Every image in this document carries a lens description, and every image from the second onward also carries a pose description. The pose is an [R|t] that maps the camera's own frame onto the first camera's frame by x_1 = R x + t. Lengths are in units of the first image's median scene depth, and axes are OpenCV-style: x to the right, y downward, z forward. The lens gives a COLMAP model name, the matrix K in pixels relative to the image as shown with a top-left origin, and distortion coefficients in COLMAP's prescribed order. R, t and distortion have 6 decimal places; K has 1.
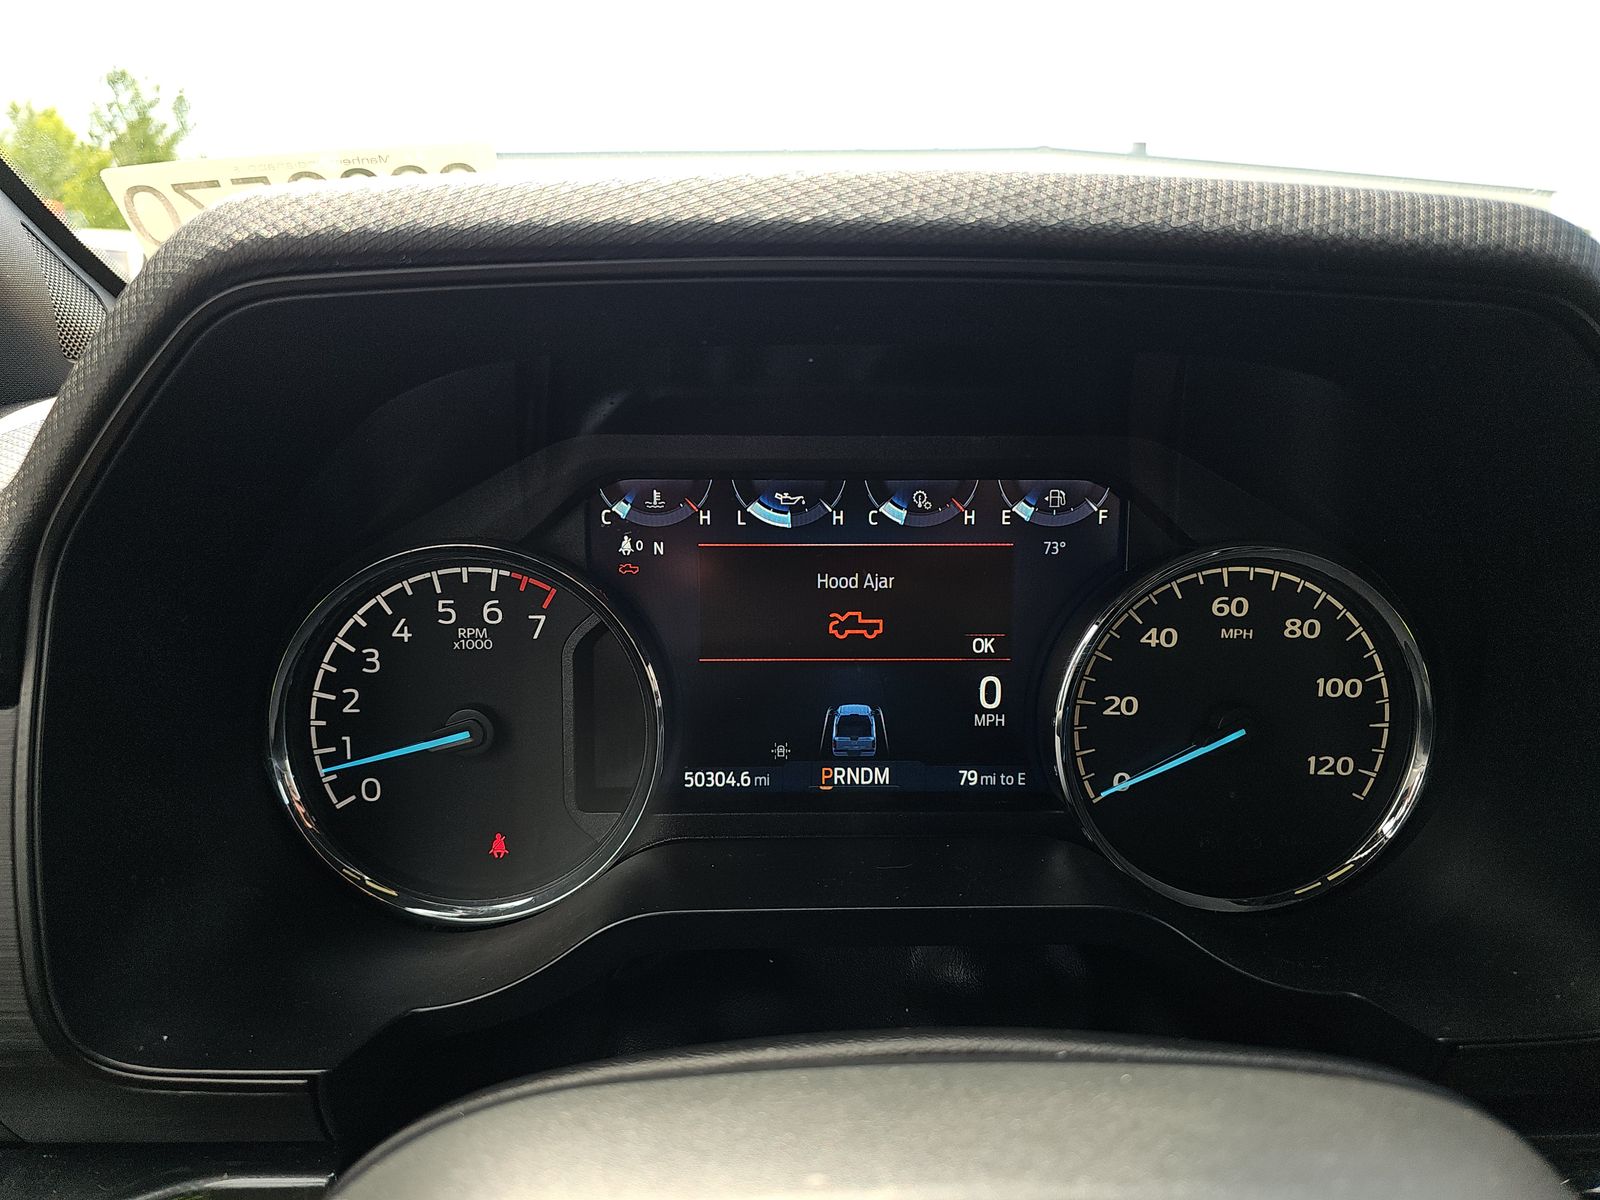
lens RADIAL K [[1041.1, 0, 783.5], [0, 1041.1, 586.9], [0, 0, 1]] dist [0.035674, -0.035910]
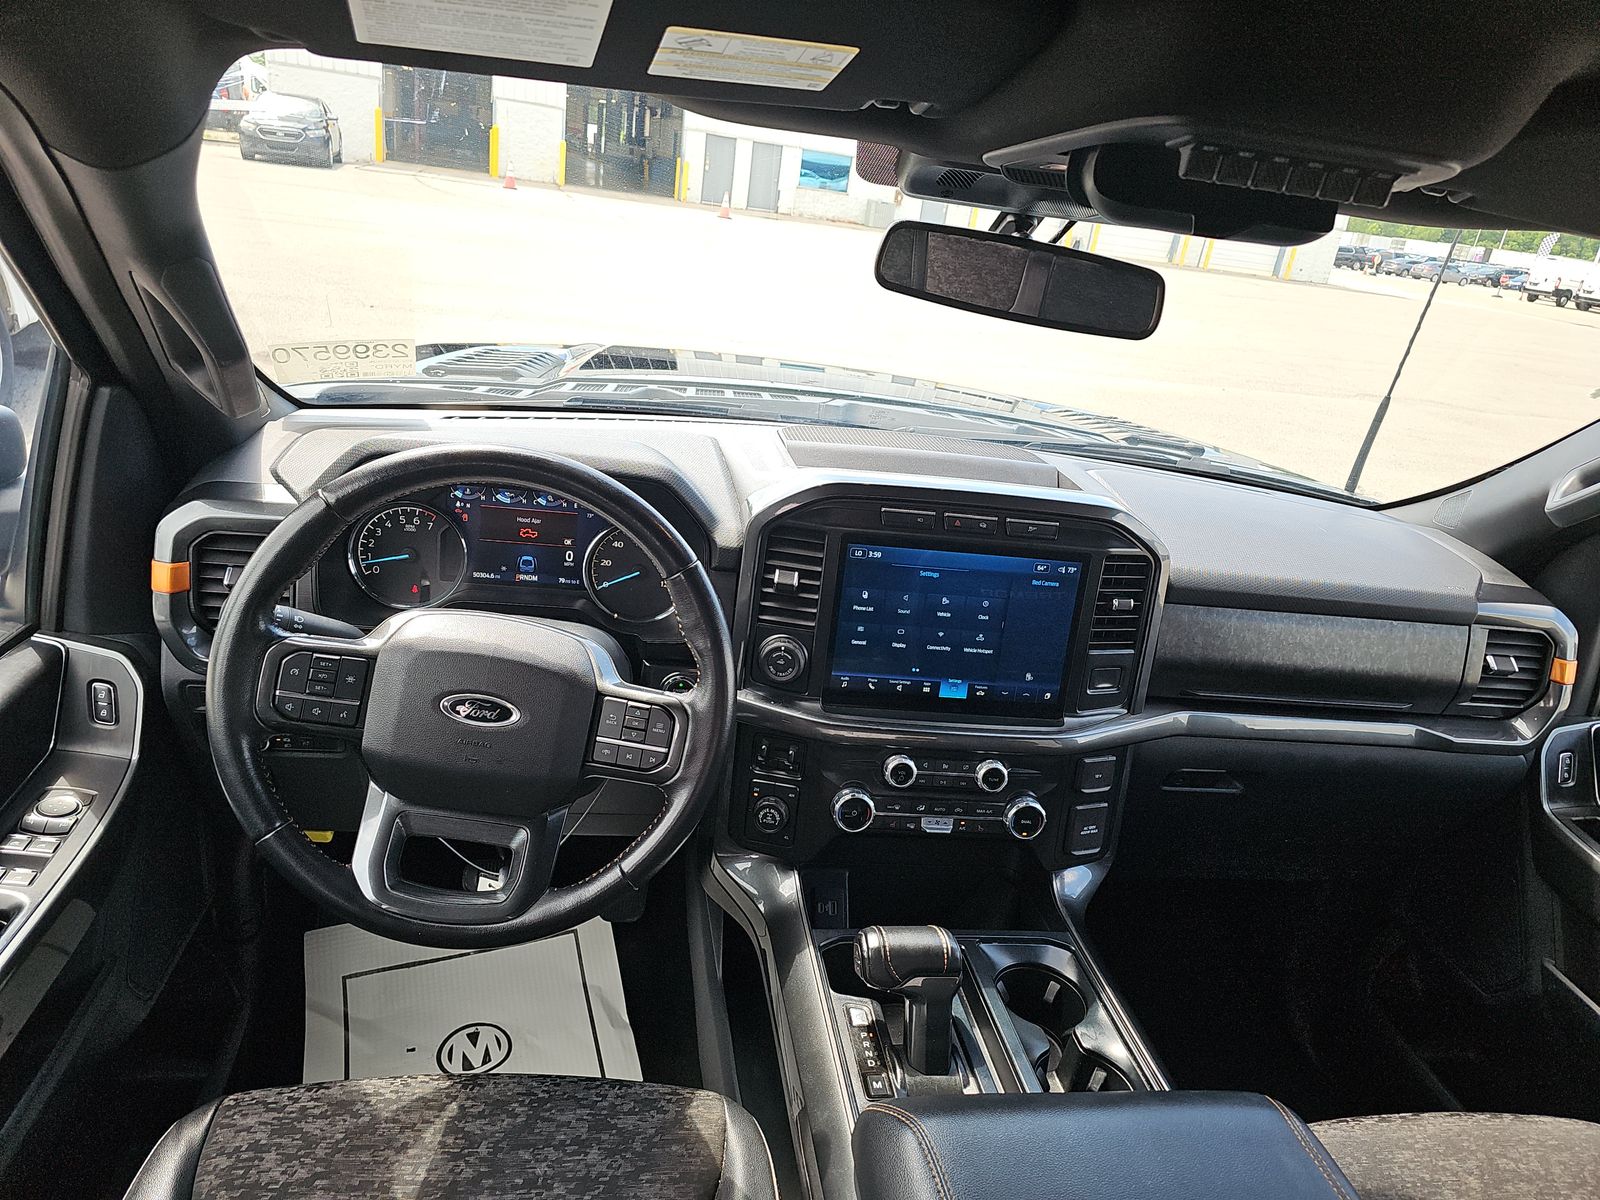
lens RADIAL K [[1001.3, 0, 800.0], [0, 1001.3, 600.0], [0, 0, 1]] dist [0.029635, -0.046512]
pose [[0.978893, 0.071830, 0.191337, 0.328477], [-0.099244, 0.985478, 0.137779, -0.288596], [-0.178662, -0.153860, 0.971806, -2.380458]]
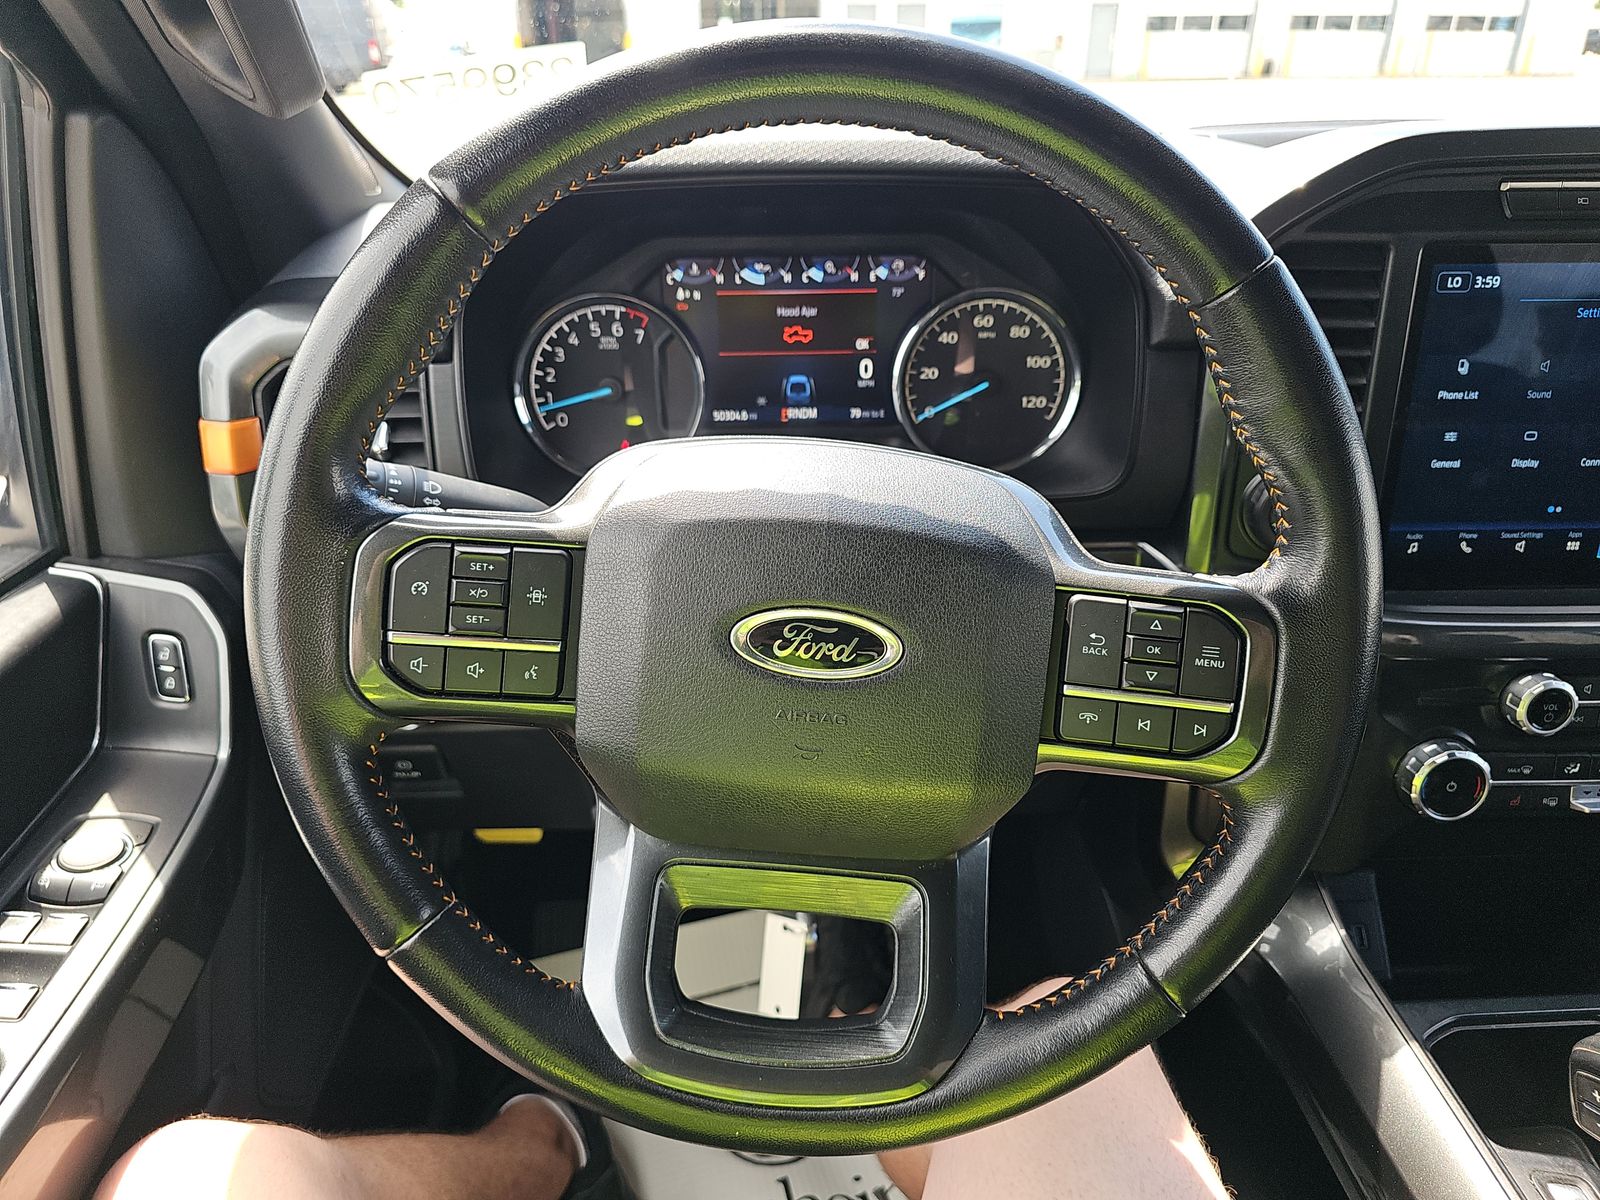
lens RADIAL K [[1041.1, 0, 783.5], [0, 1041.1, 586.9], [0, 0, 1]] dist [0.035674, -0.035910]
pose [[0.999856, -0.016780, 0.002615, 0.029554], [0.015762, 0.974253, 0.224907, 0.058481], [-0.006322, -0.224833, 0.974377, -1.055447]]
